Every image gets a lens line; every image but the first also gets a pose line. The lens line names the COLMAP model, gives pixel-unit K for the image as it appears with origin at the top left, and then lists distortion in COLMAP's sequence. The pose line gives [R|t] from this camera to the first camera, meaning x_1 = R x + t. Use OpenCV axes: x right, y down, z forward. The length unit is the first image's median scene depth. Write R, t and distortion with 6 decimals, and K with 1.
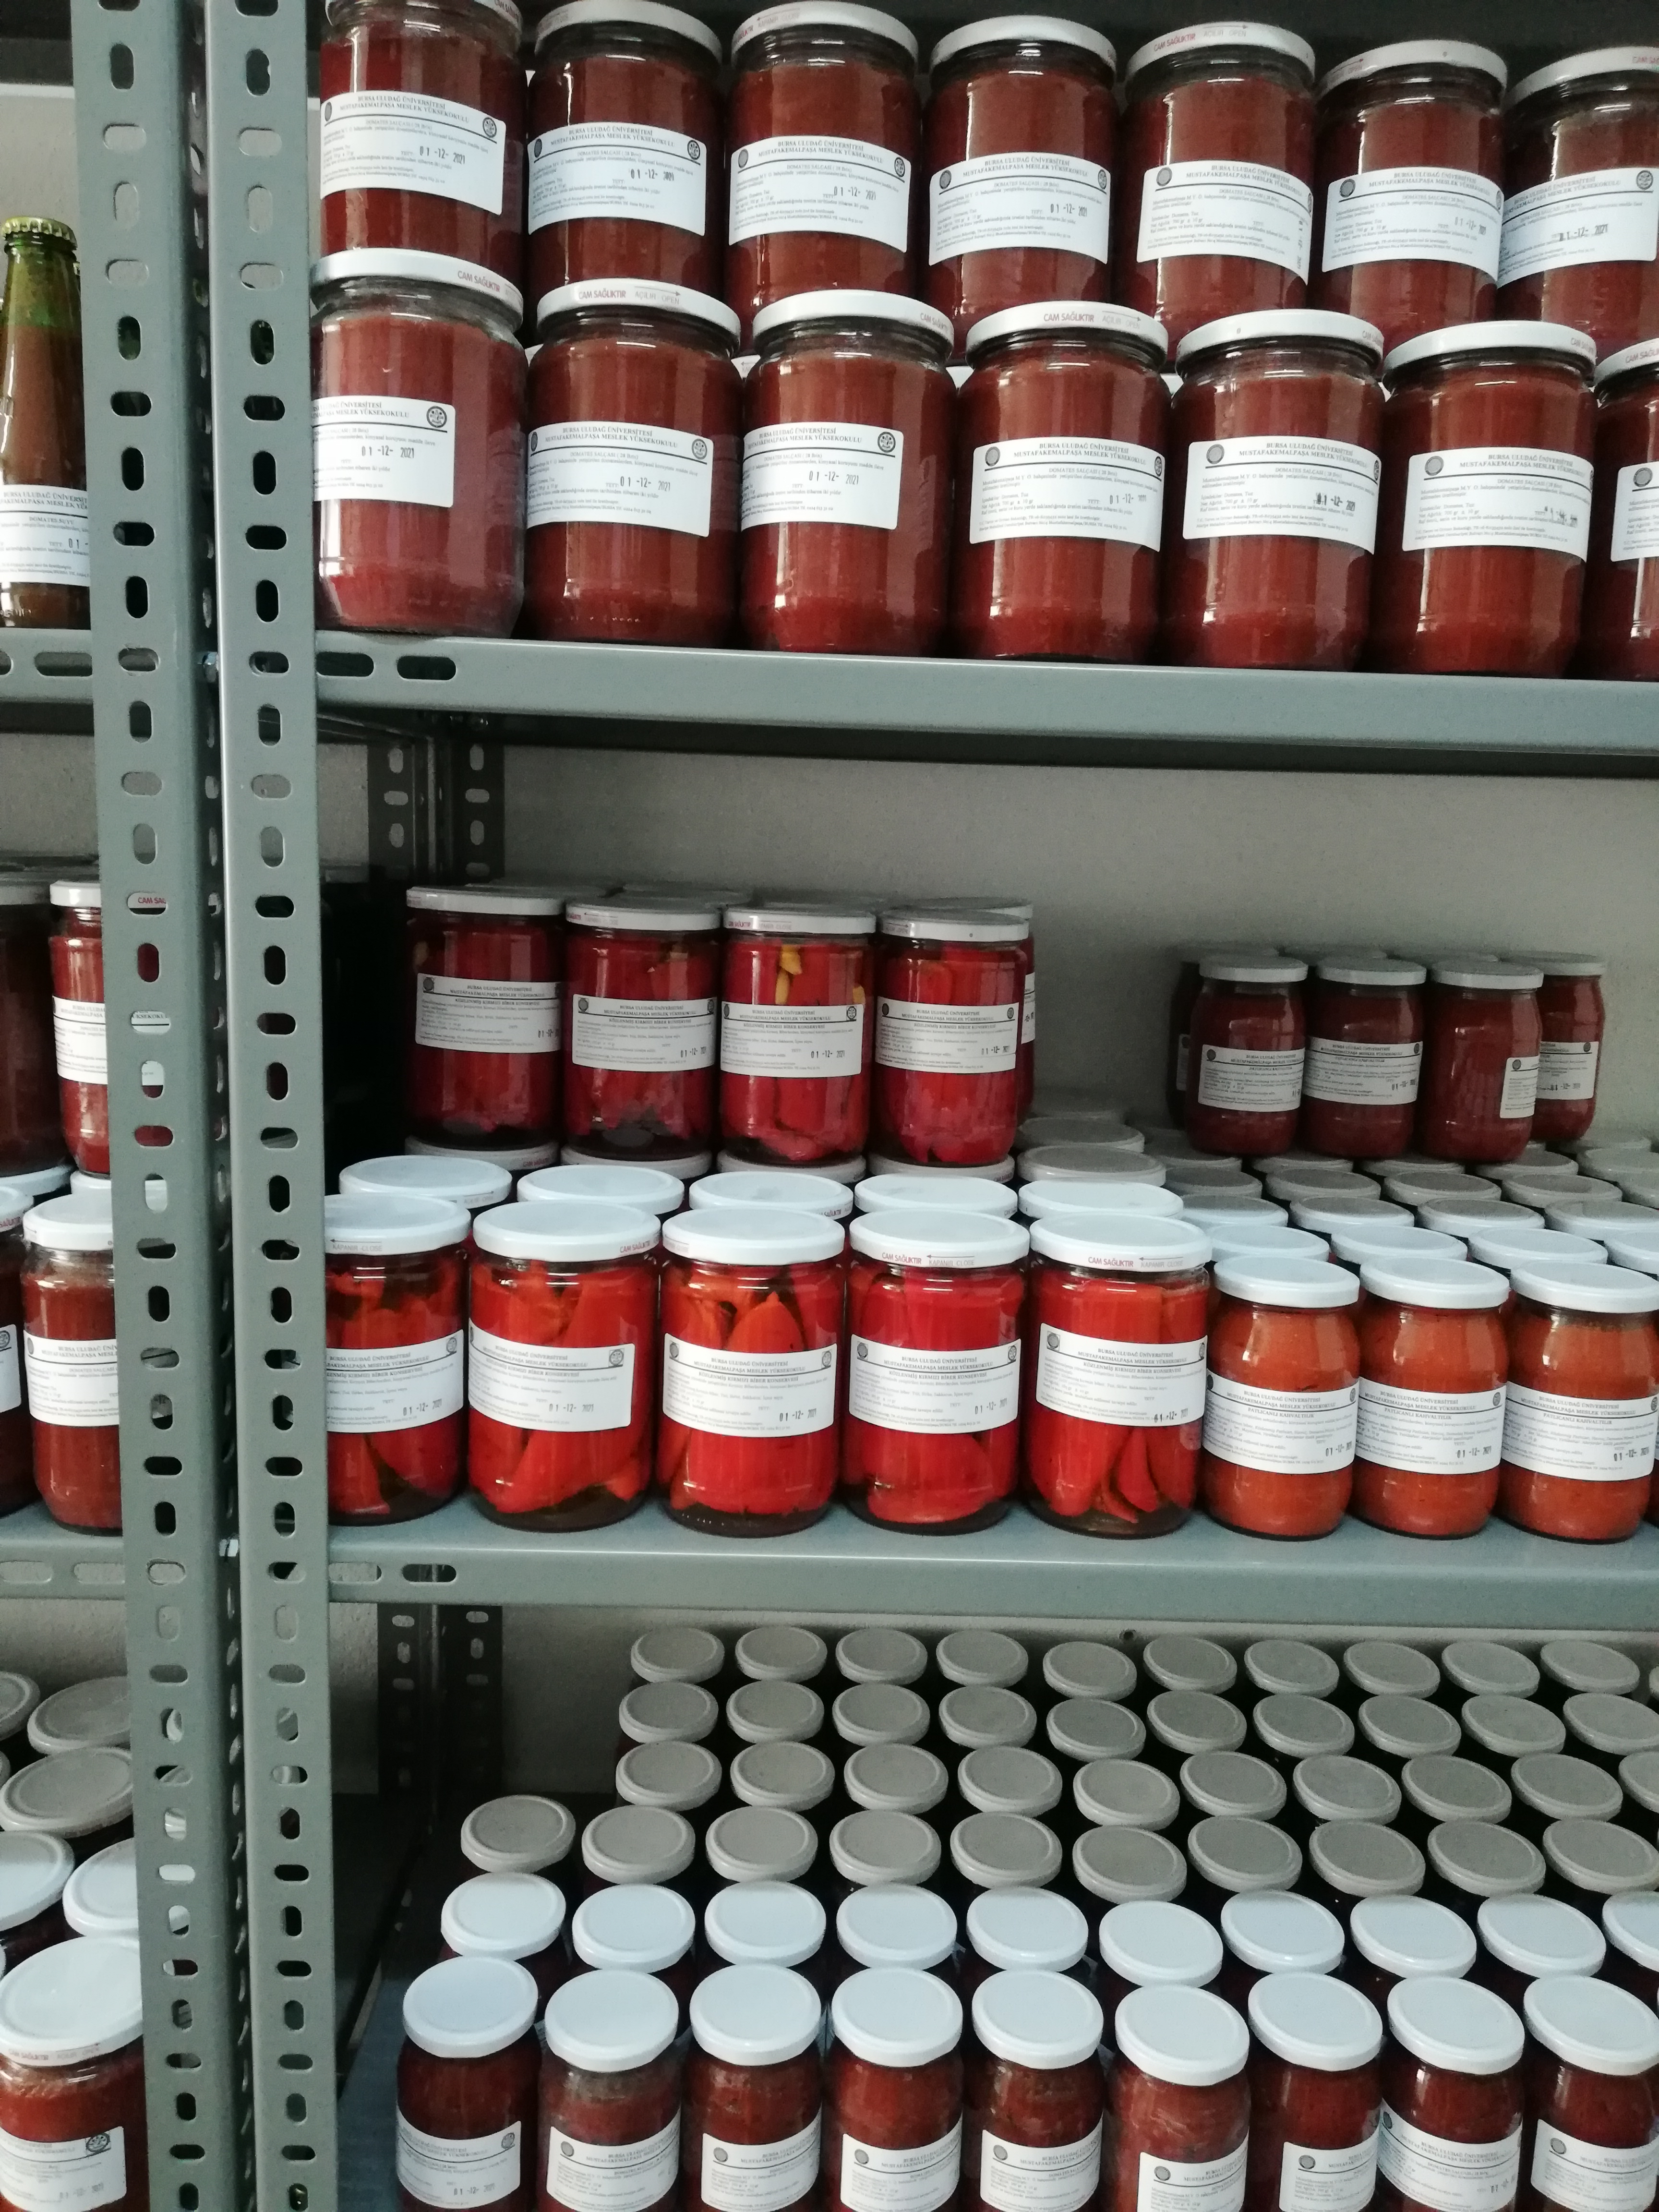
lens RADIAL K [[1662.3, 0, 829.5], [0, 1662.3, 1106.0], [0, 0, 1]] dist [0.067864, -0.098616]
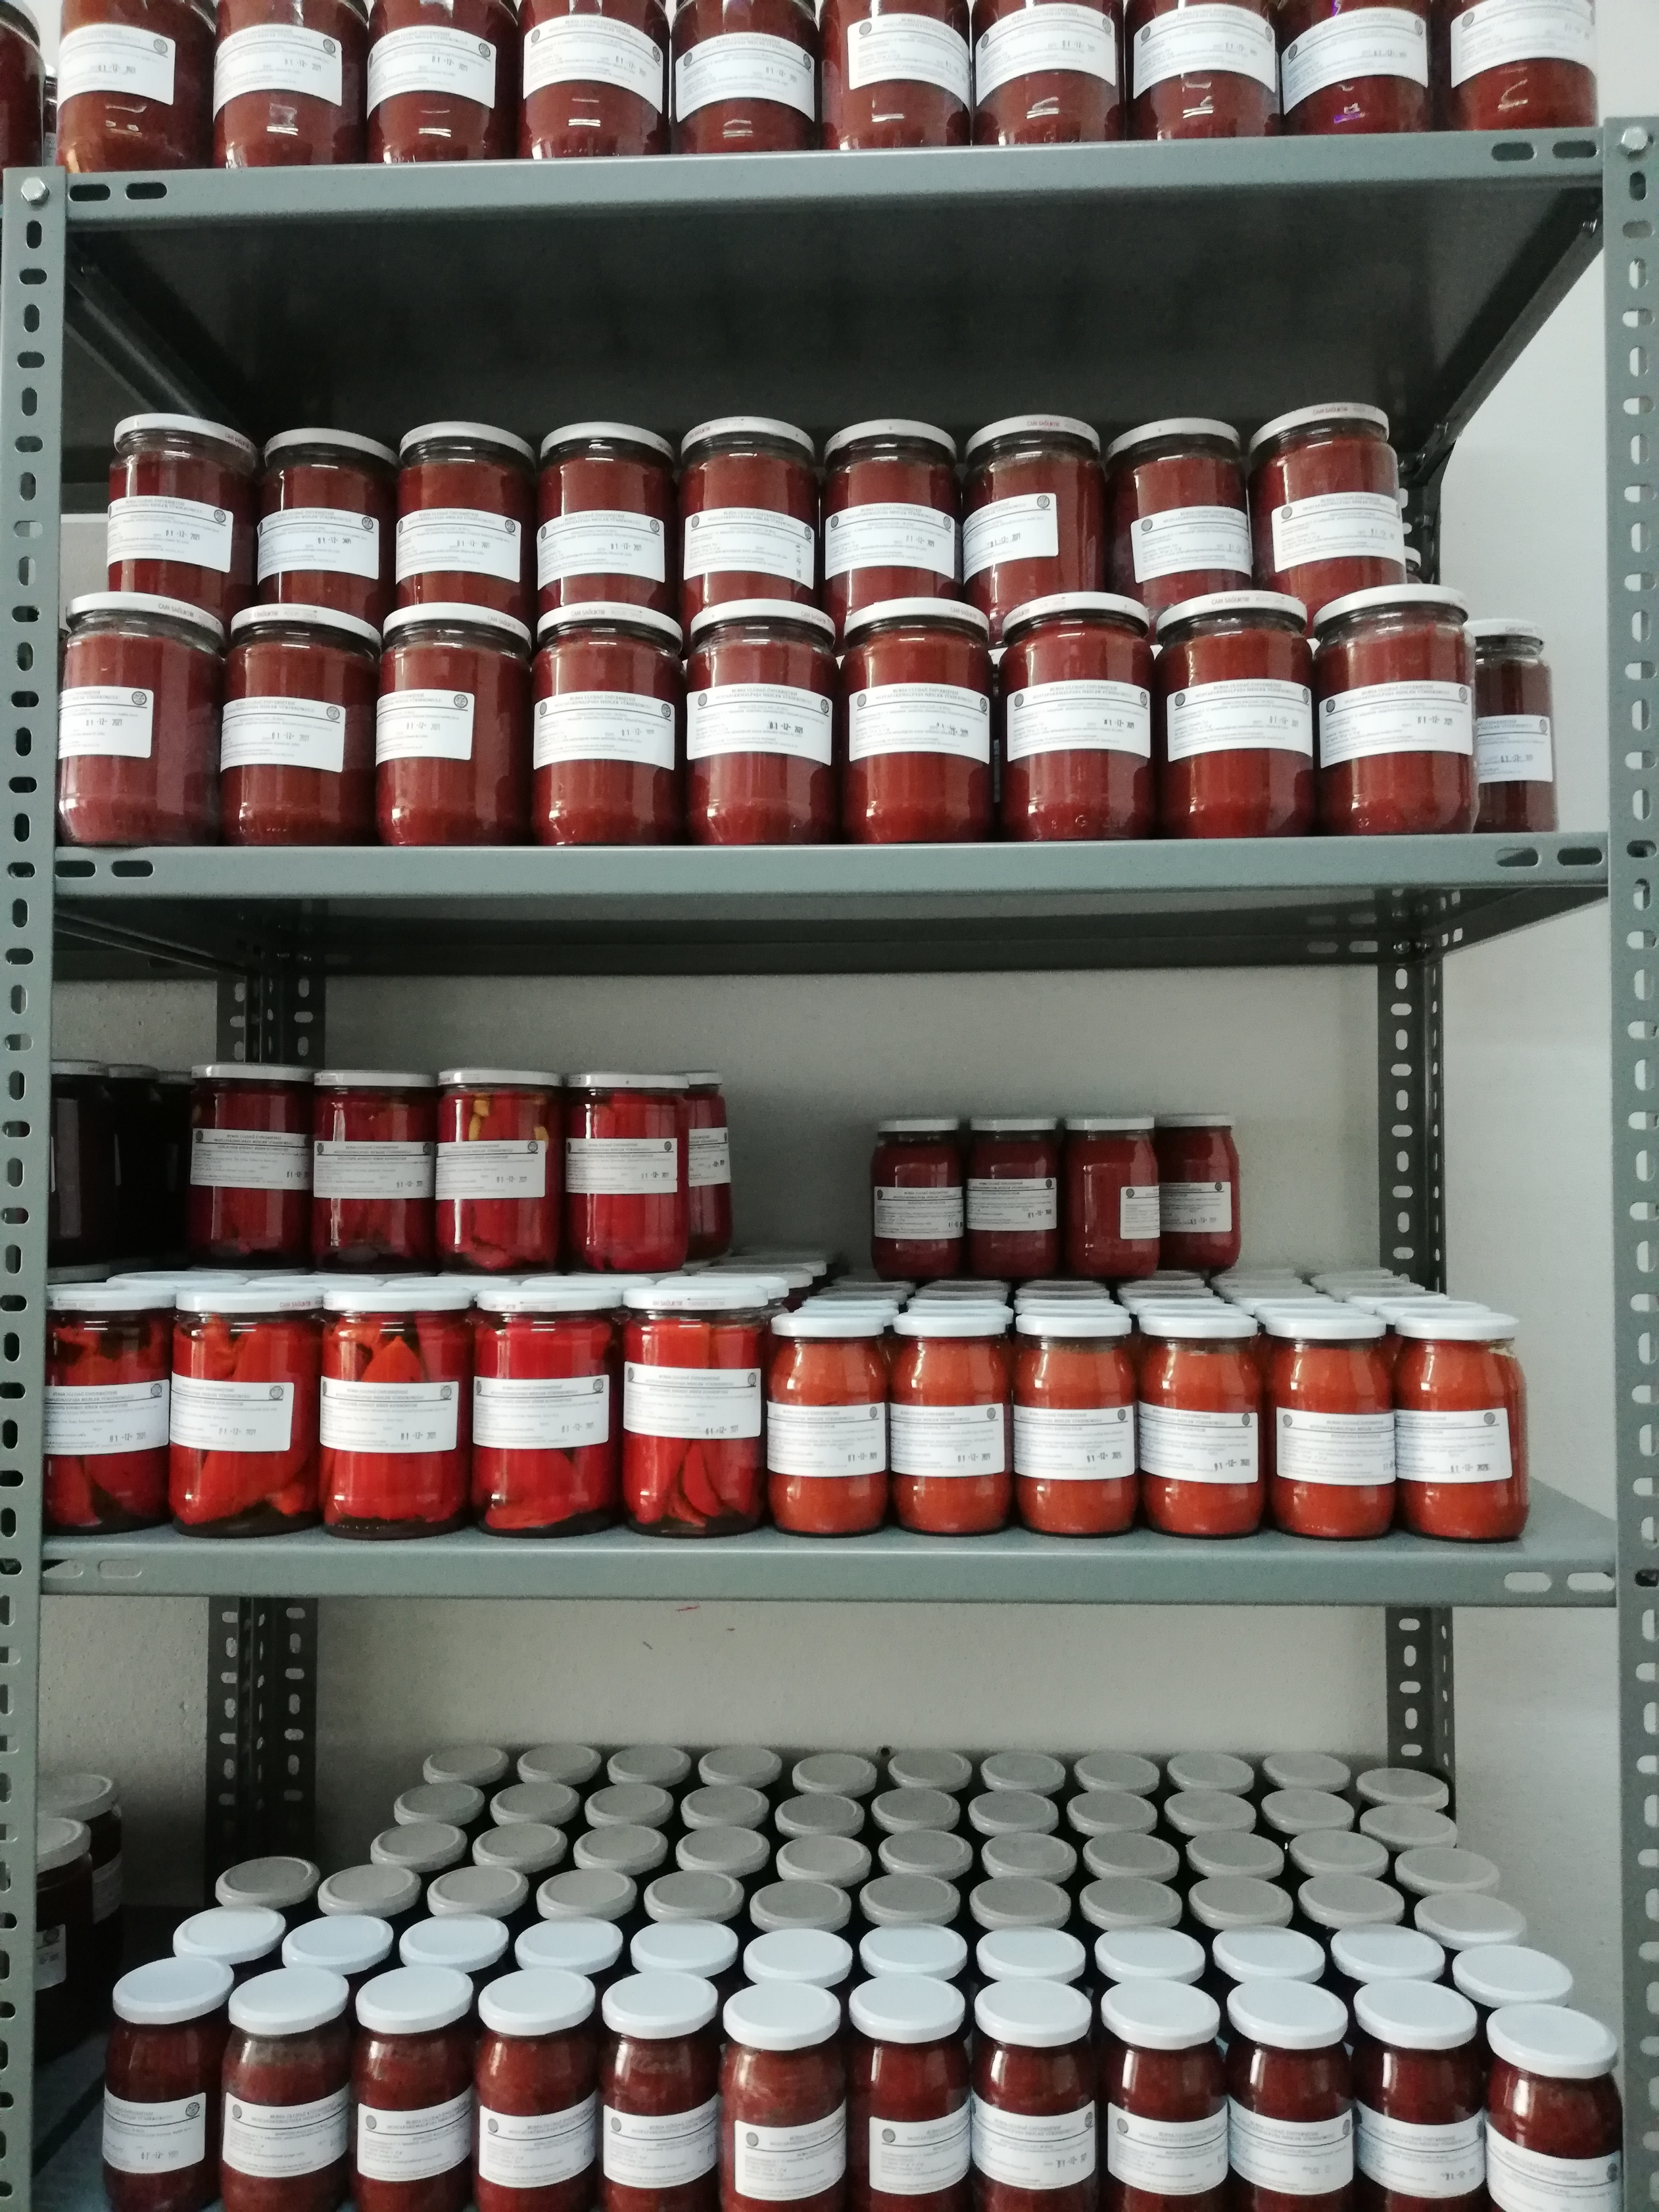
lens RADIAL K [[1662.3, 0, 829.5], [0, 1662.3, 1106.0], [0, 0, 1]] dist [0.067864, -0.098616]
pose [[0.997198, -0.037009, -0.065005, 0.369611], [0.023304, 0.979487, -0.200156, 0.196885], [0.071079, 0.198080, 0.977605, -0.247121]]
